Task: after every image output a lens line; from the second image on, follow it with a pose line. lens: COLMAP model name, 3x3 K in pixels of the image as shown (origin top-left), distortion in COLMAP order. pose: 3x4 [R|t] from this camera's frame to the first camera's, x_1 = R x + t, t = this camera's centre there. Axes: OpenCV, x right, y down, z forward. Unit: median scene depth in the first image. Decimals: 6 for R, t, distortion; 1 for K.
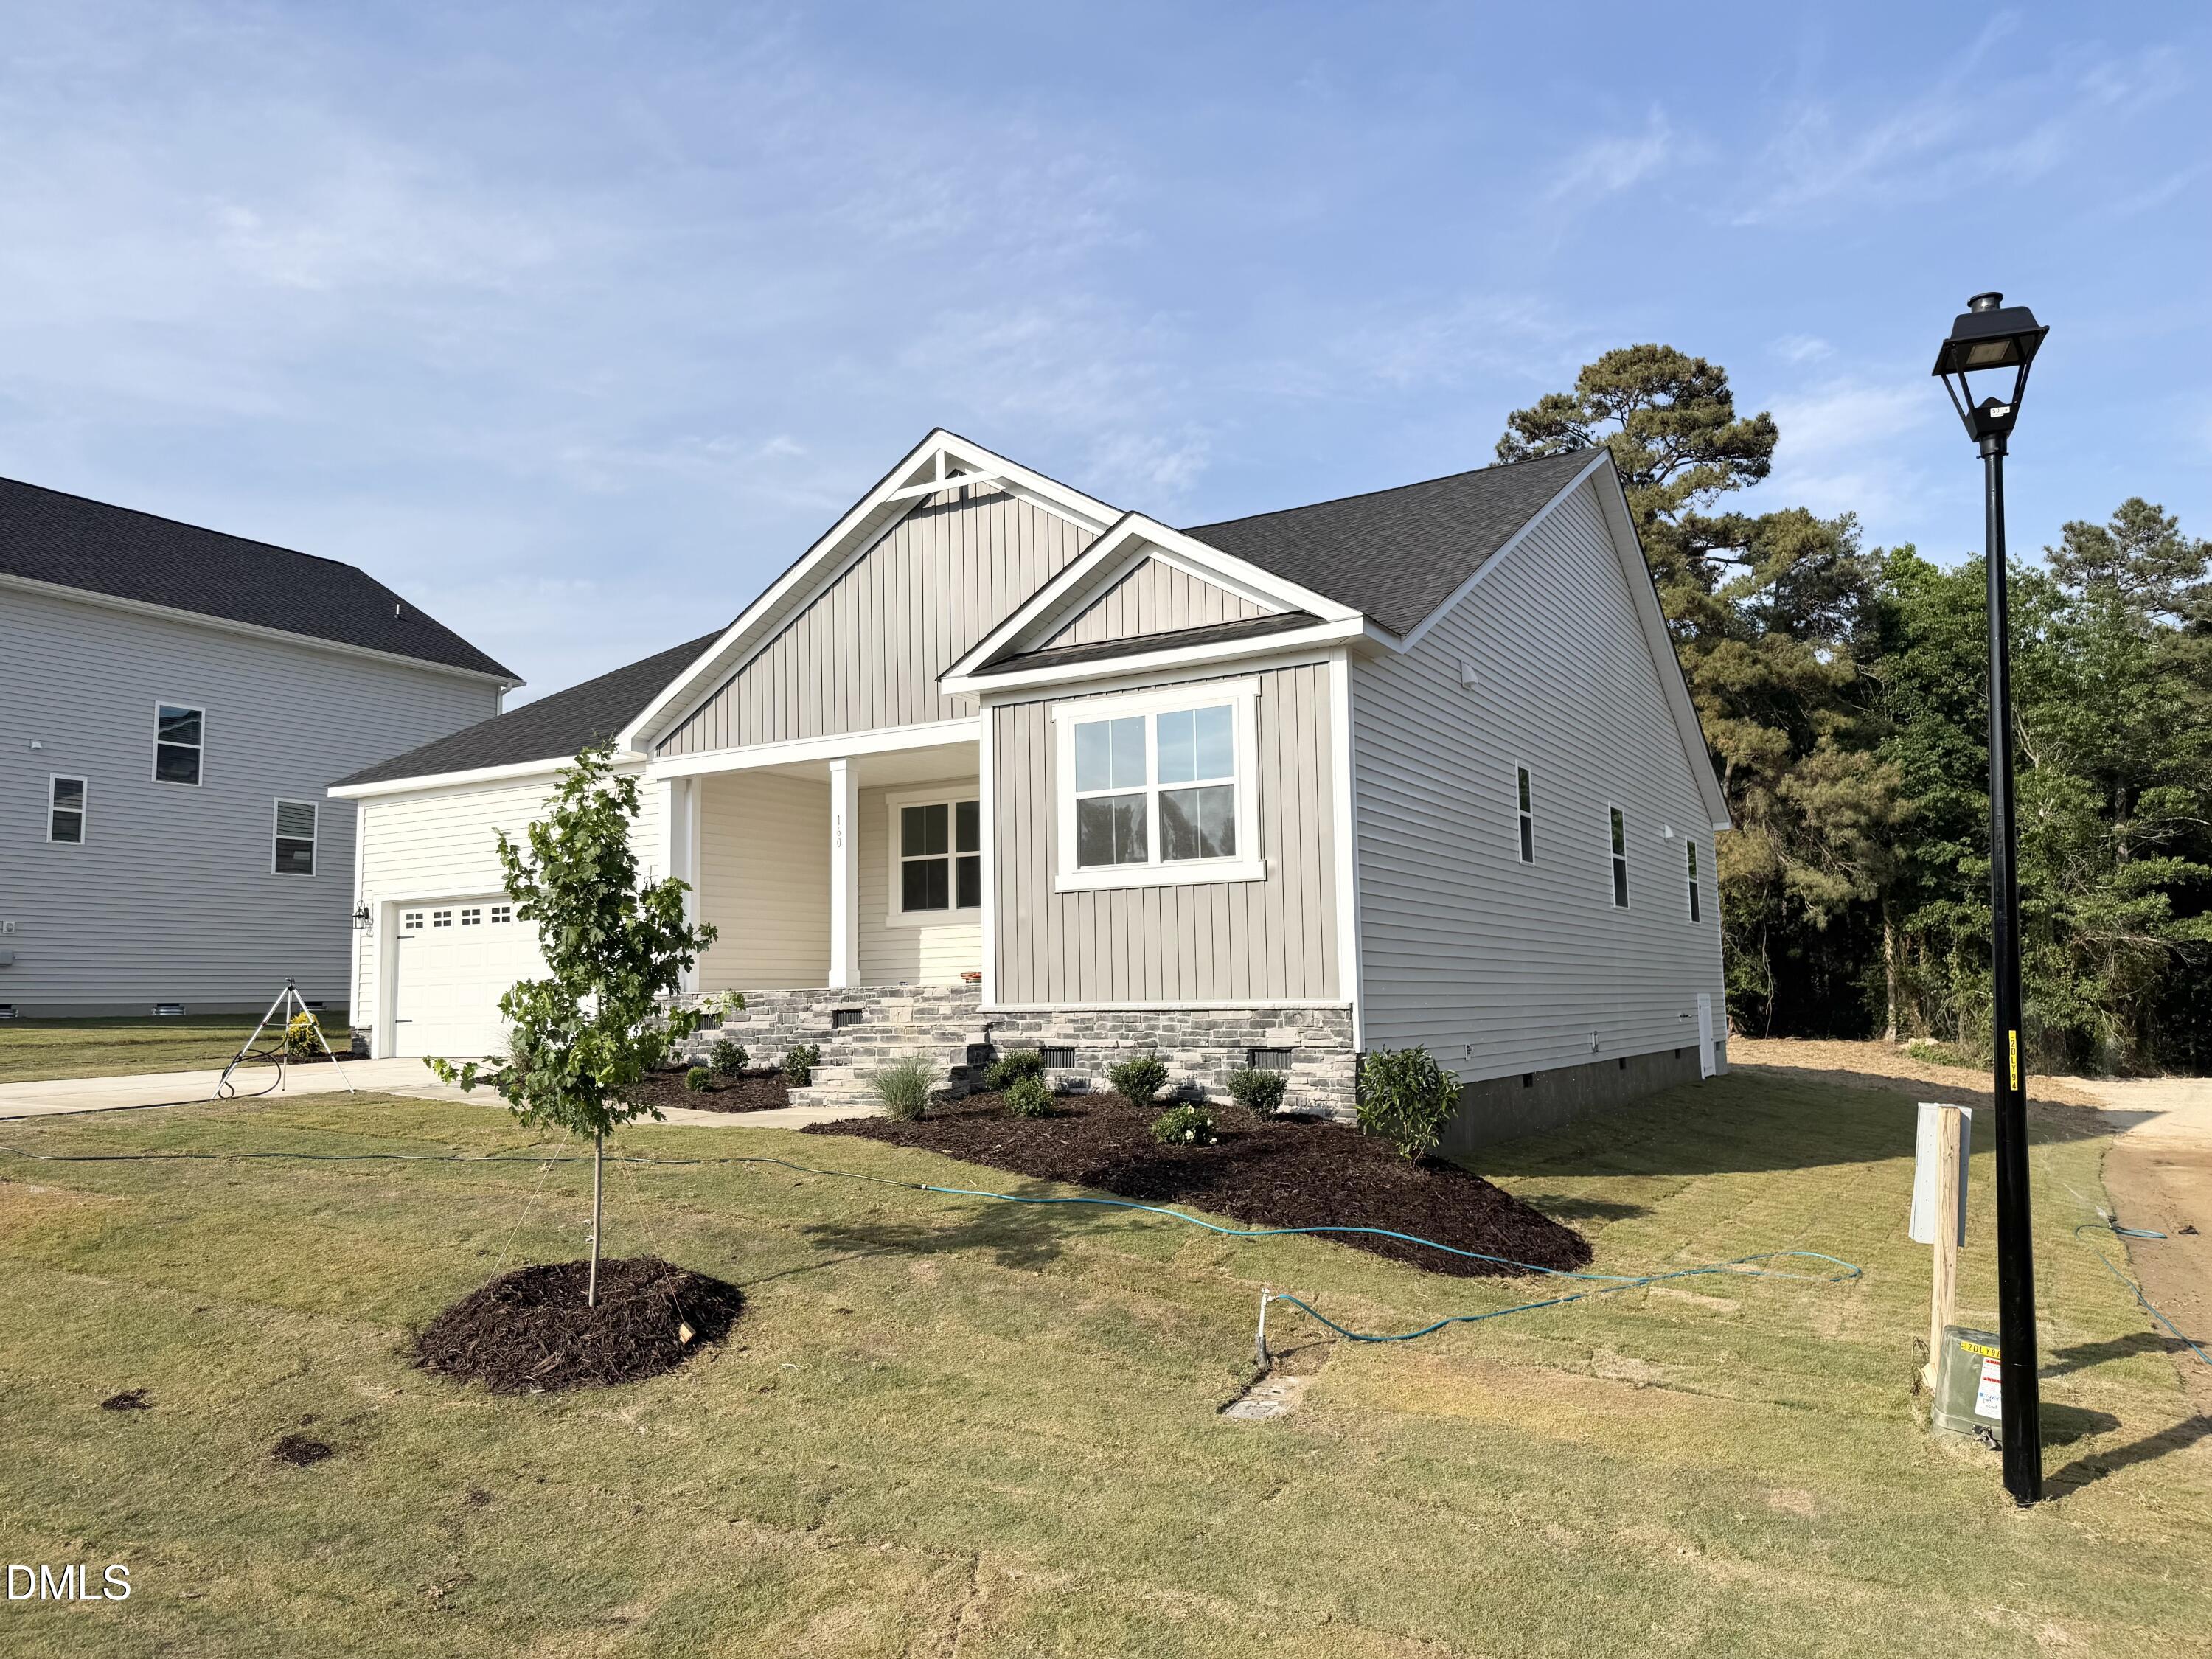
lens RADIAL K [[1569.6, 0, 1106.0], [0, 1569.6, 829.5], [0, 0, 1]] dist [0.090457, -0.075412]
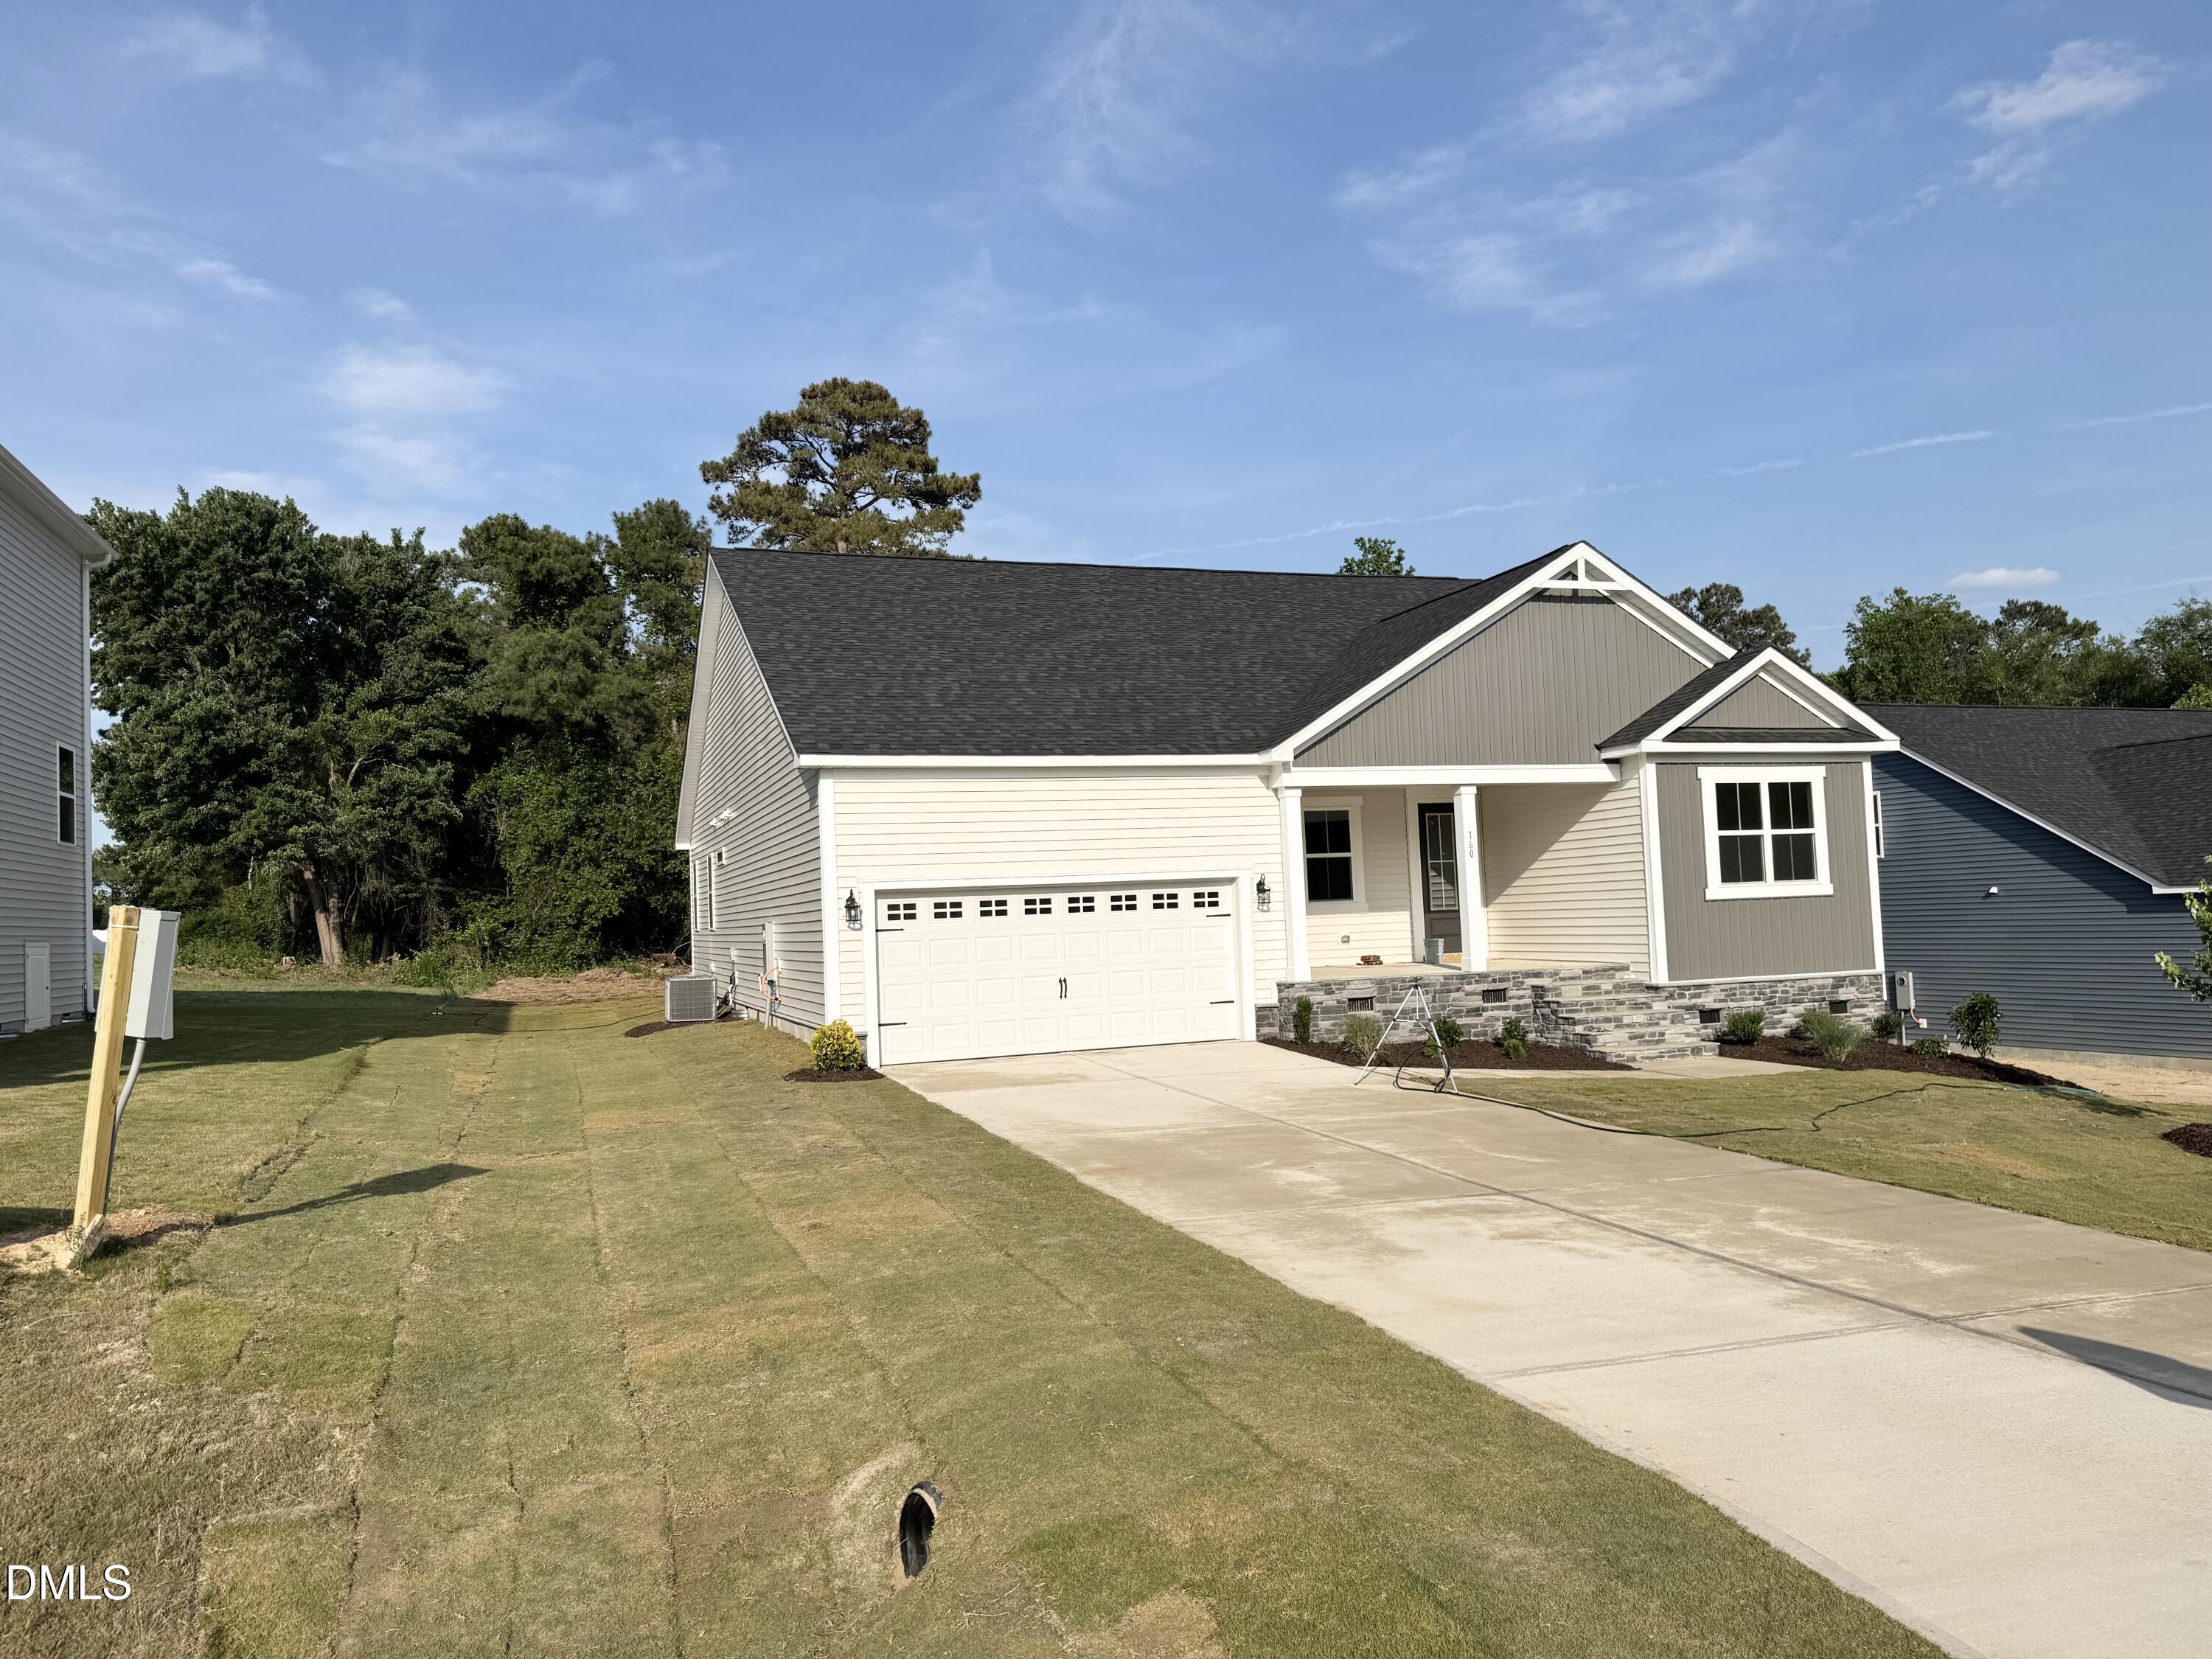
lens RADIAL K [[1537.6, 0, 1103.9], [0, 1537.6, 837.9], [0, 0, 1]] dist [0.170991, -0.290089]
pose [[0.644516, 0.031394, 0.763946, -1.332820], [-0.056790, 0.998362, 0.006885, 0.003894], [-0.762479, -0.047822, 0.645244, 0.454501]]
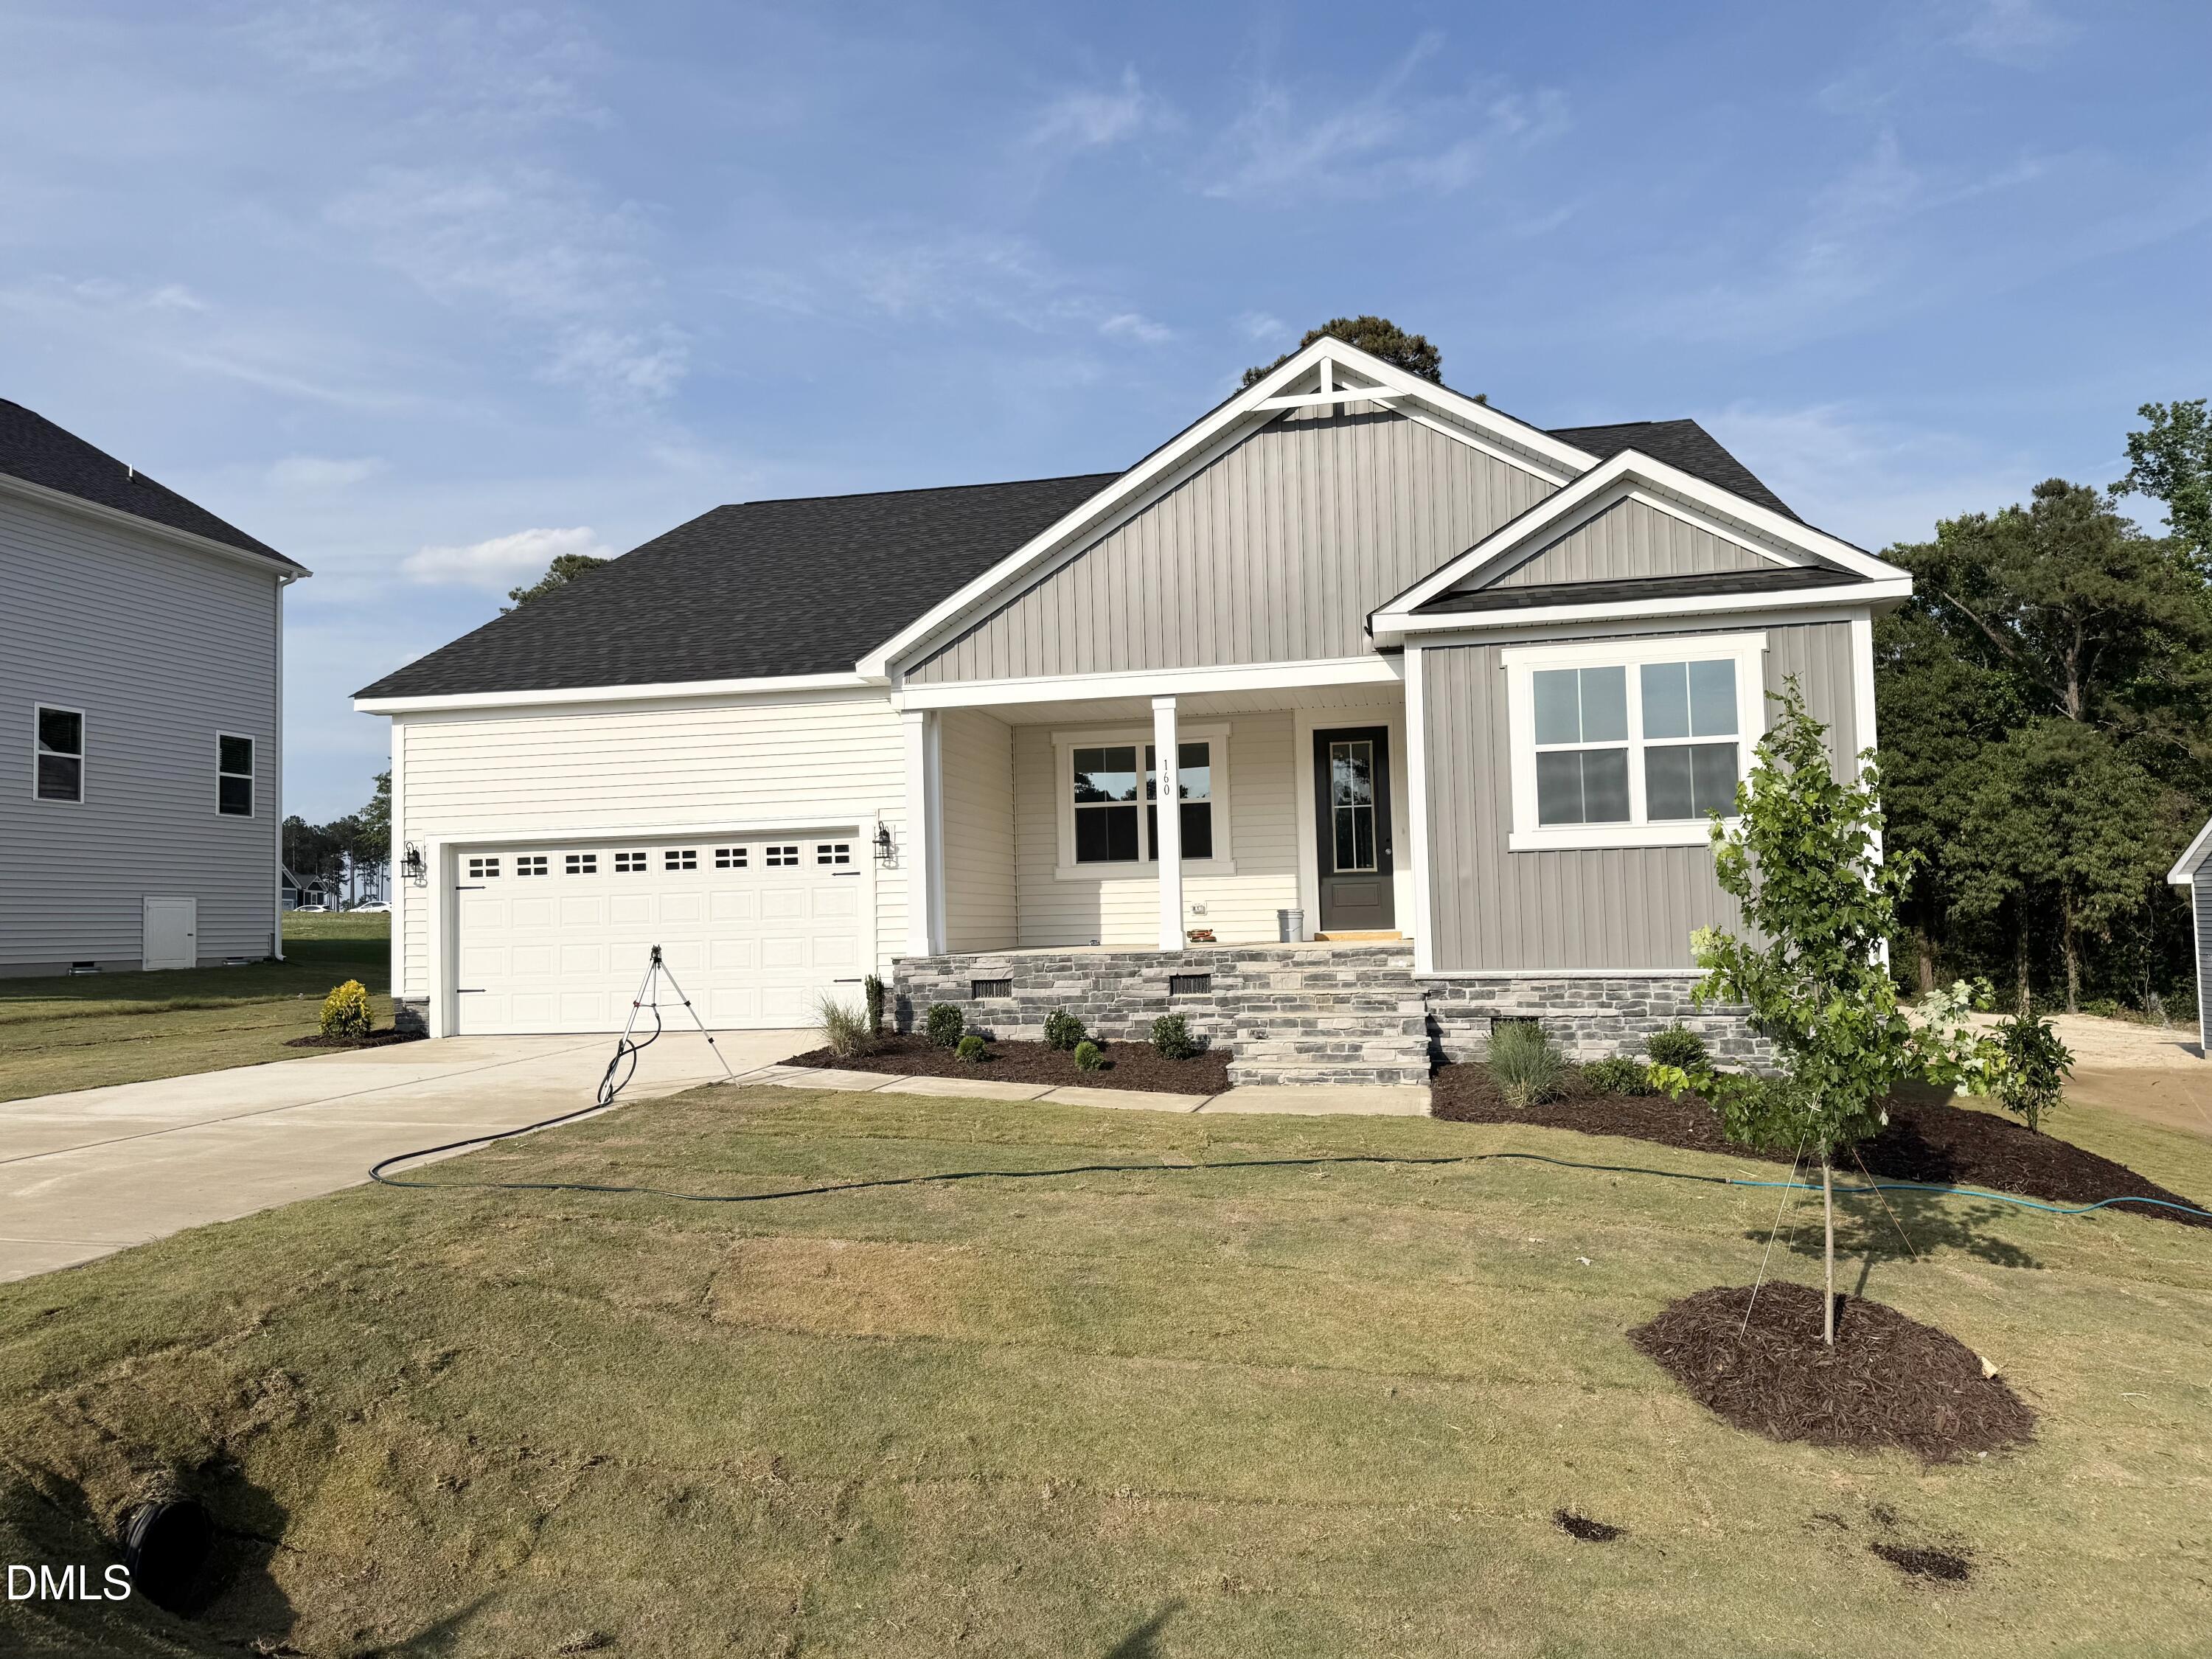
lens RADIAL K [[1575.8, 0, 1091.3], [0, 1575.8, 831.9], [0, 0, 1]] dist [0.169336, -0.246046]
pose [[0.950346, 0.013903, 0.310884, -0.511091], [-0.027088, 0.998905, 0.038134, -0.001097], [-0.310014, -0.044661, 0.949682, 0.159571]]
